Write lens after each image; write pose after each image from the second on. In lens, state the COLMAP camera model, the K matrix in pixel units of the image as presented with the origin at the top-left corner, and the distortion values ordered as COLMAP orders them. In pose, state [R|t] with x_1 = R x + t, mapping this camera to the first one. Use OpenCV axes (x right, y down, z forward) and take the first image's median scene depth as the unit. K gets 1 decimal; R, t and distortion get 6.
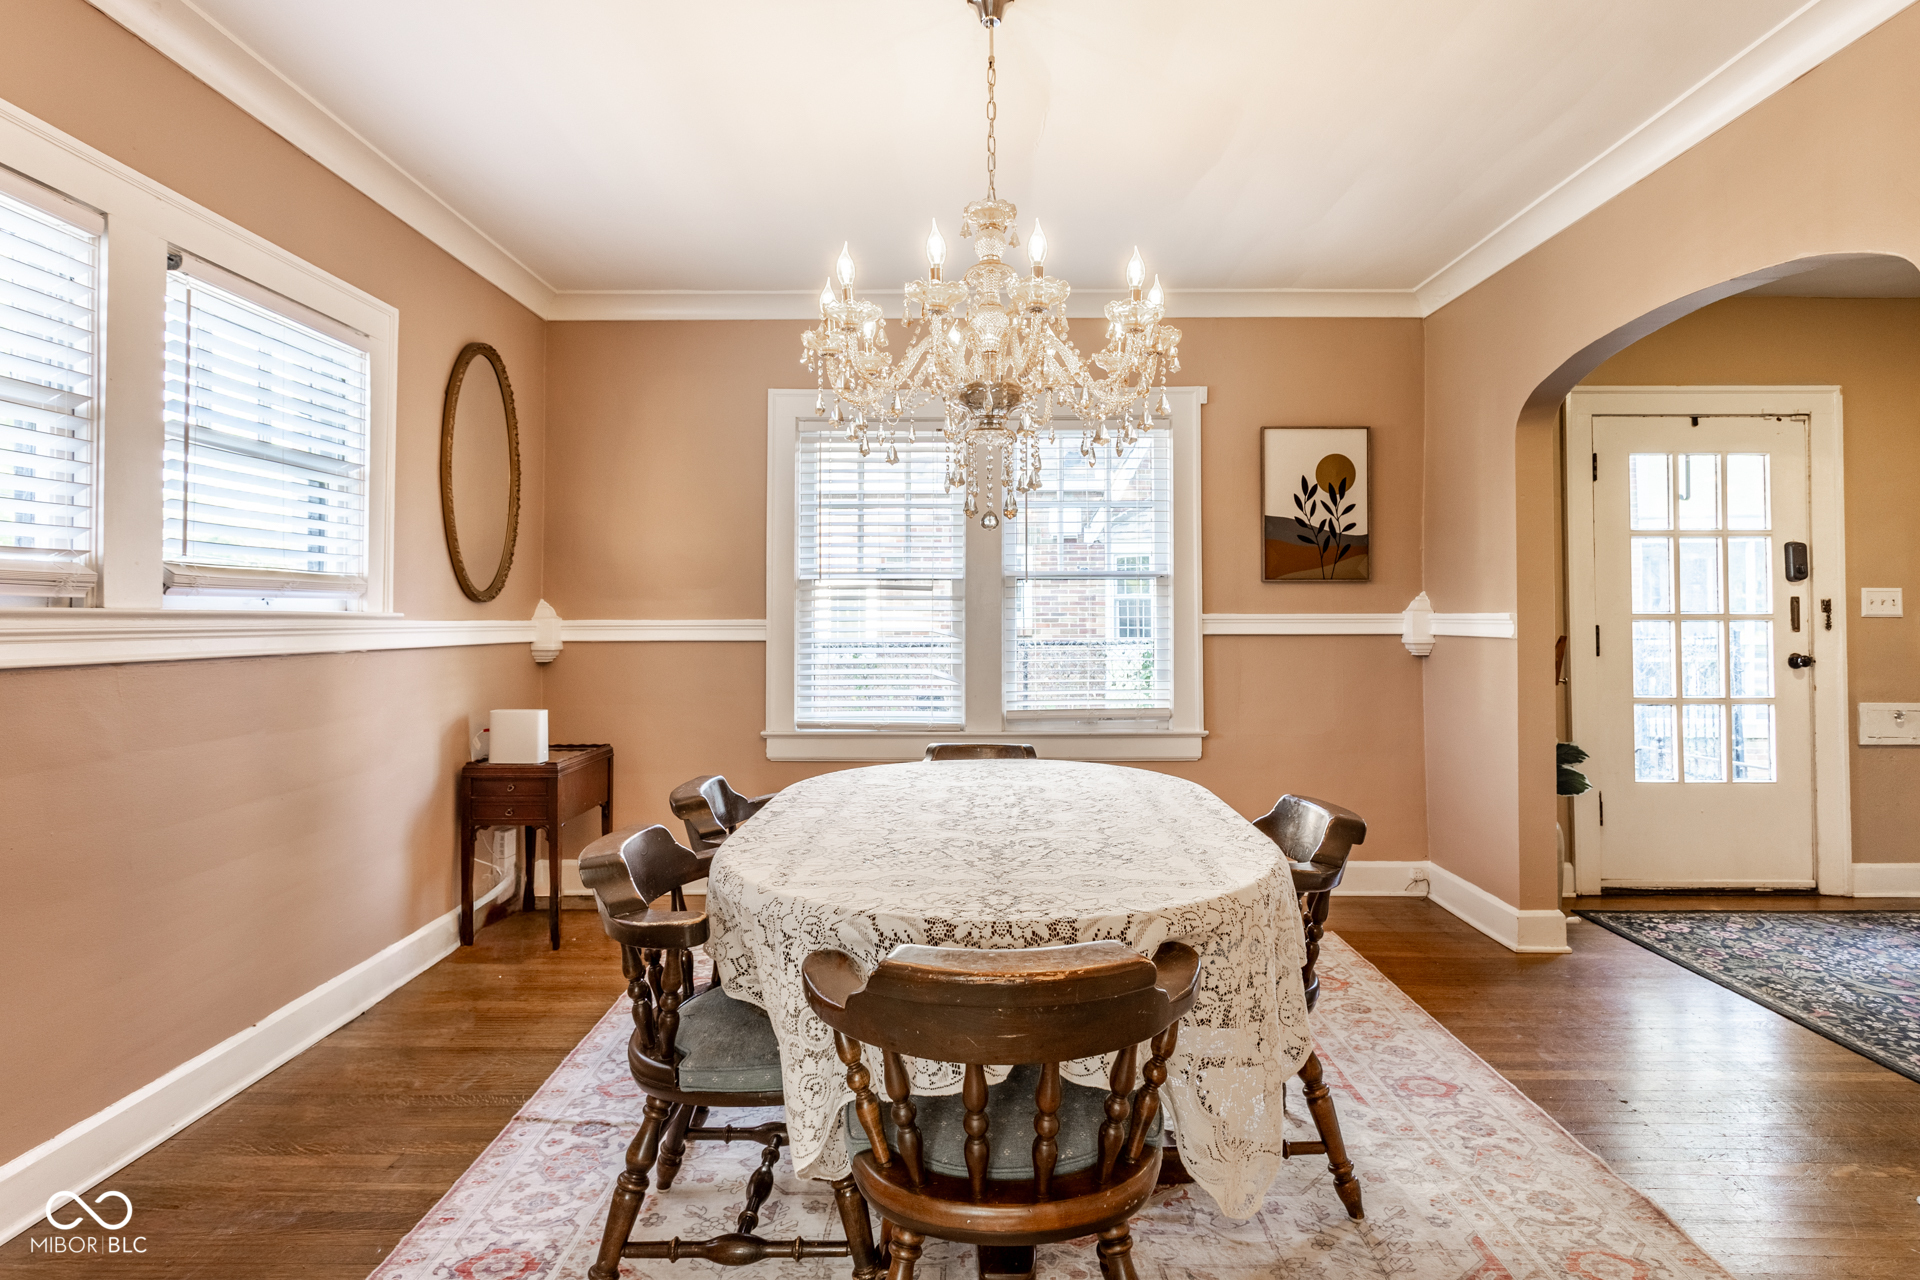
lens RADIAL K [[955.1, 0, 958.1], [0, 955.1, 627.1], [0, 0, 1]] dist [-0.003320, 0.000985]
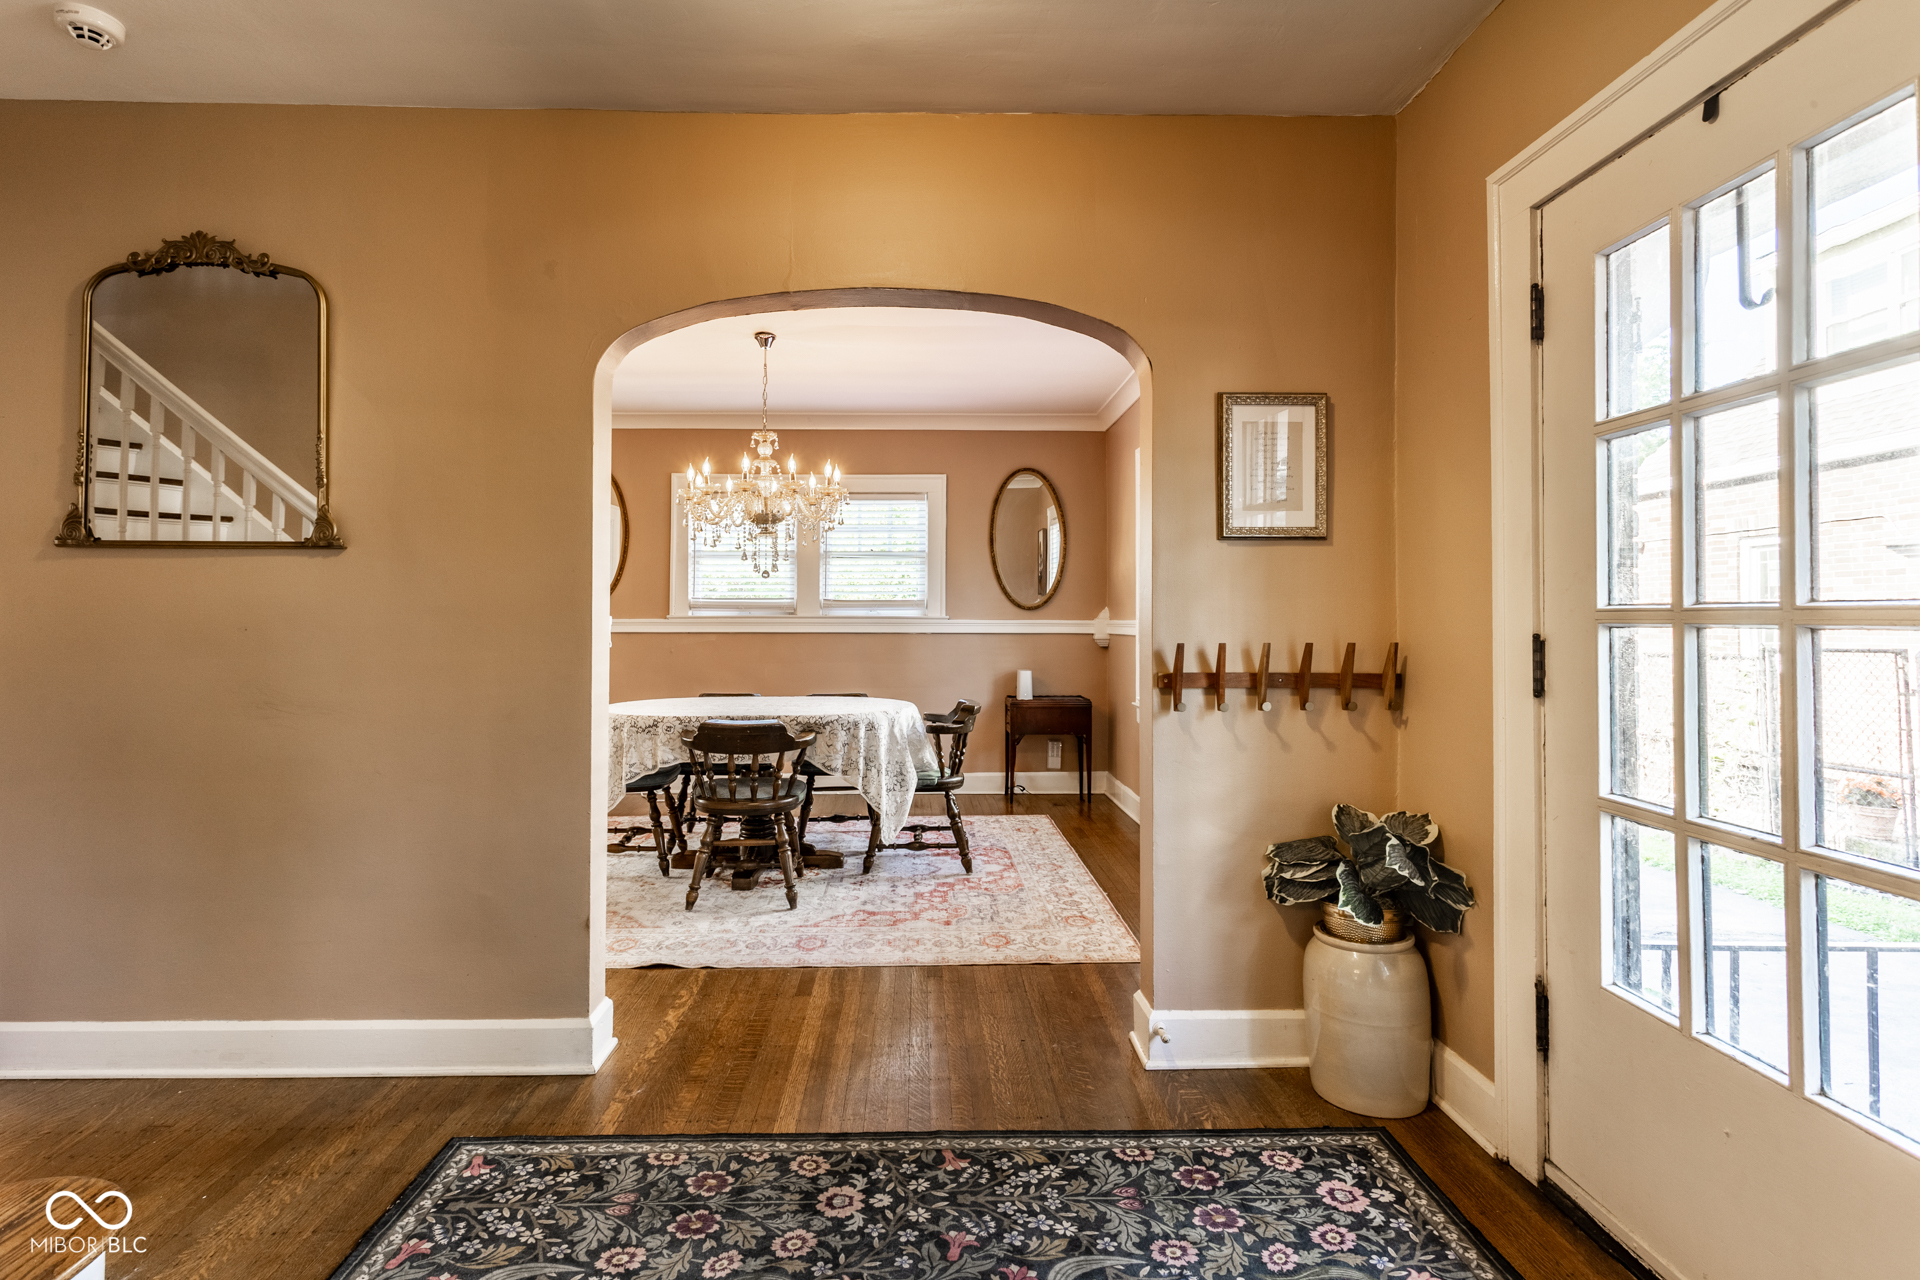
lens RADIAL K [[955.1, 0, 952.0], [0, 955.1, 633.8], [0, 0, 1]] dist [-0.003320, 0.000985]
pose [[0.044247, 0.015699, -0.998897, 1.571449], [-0.009301, 0.999840, 0.015302, -0.008842], [0.998977, 0.008614, 0.044386, 0.928806]]
